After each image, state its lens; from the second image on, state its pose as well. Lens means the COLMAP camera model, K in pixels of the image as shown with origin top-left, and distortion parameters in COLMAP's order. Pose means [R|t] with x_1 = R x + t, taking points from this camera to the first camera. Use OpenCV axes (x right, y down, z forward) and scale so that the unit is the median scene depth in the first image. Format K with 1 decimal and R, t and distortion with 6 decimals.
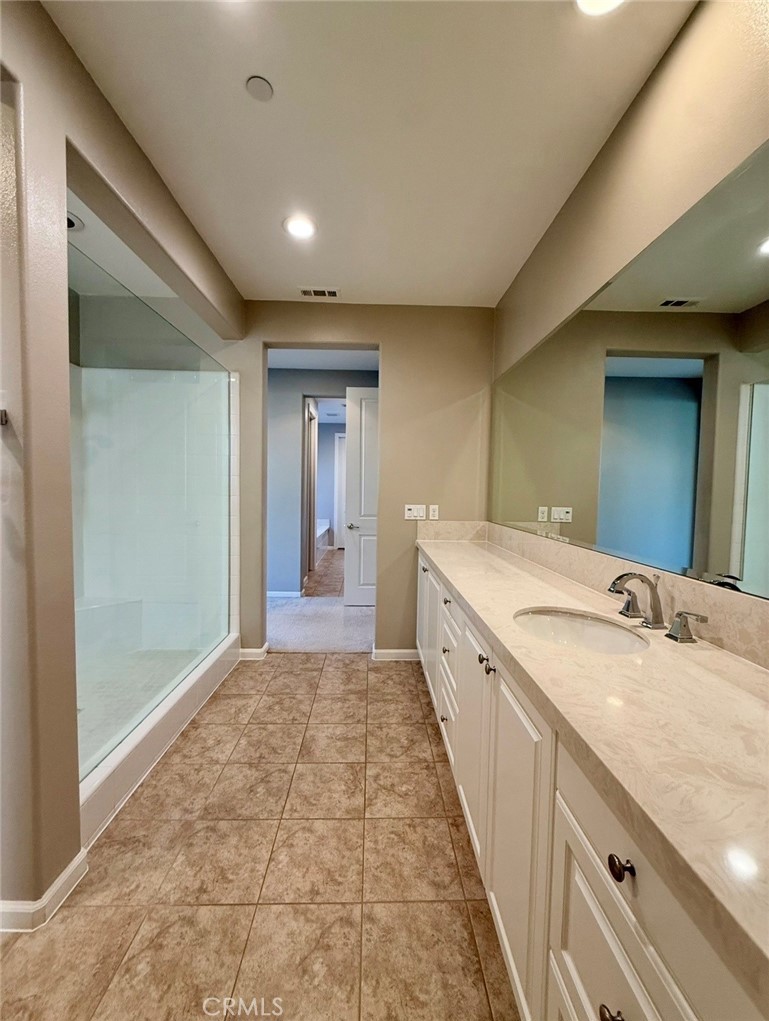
lens RADIAL K [[407.2, 0, 385.1], [0, 407.2, 510.1], [0, 0, 1]] dist [0.000431, 0.000298]
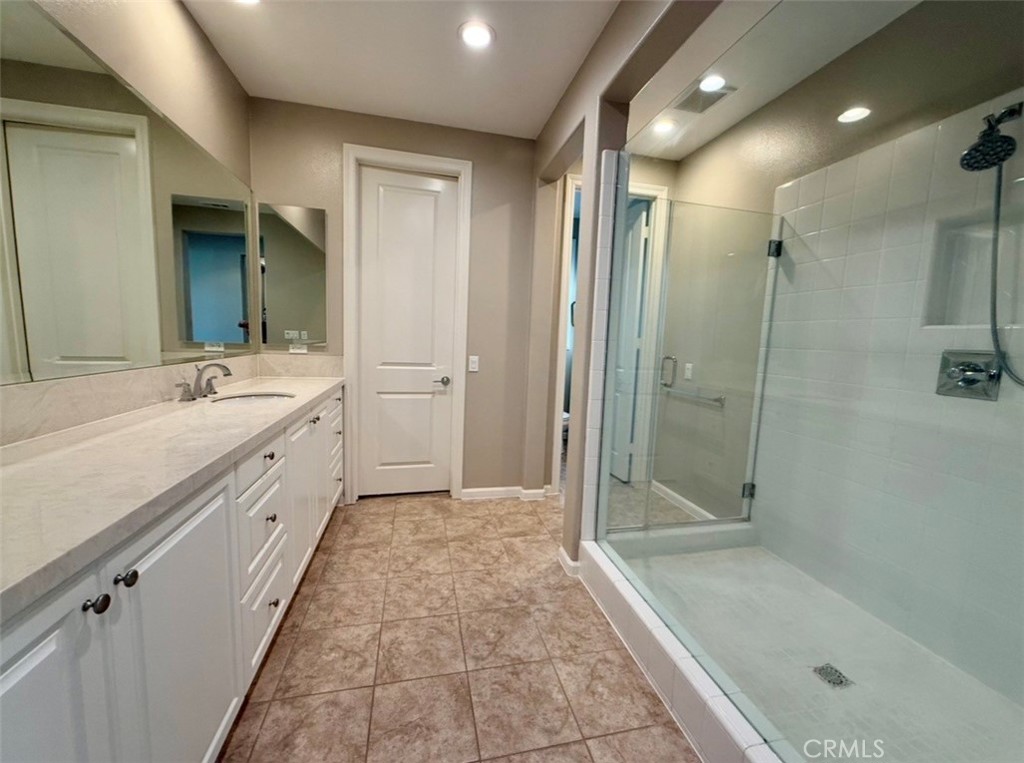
lens RADIAL K [[406.9, 0, 511.0], [0, 406.9, 382.0], [0, 0, 1]] dist [-0.000413, -0.000055]
pose [[-0.978987, -0.031805, -0.201427, -0.145079], [-0.064258, 0.985555, 0.156693, -0.067074], [0.193534, 0.166344, -0.966889, 1.949405]]
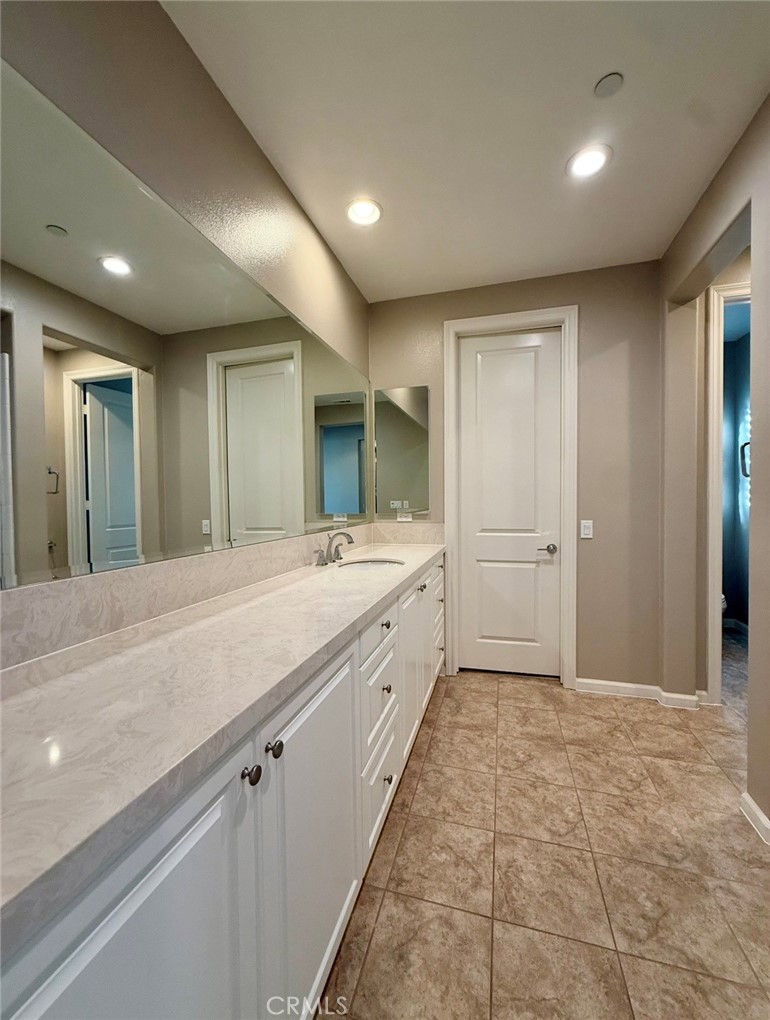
lens RADIAL K [[406.8, 0, 386.6], [0, 406.8, 507.4], [0, 0, 1]] dist [0.000431, 0.000298]
pose [[-0.952797, -0.011281, 0.303399, -0.087141], [0.011570, 0.997234, 0.073414, -0.058537], [-0.303388, 0.073459, -0.950031, 1.853194]]
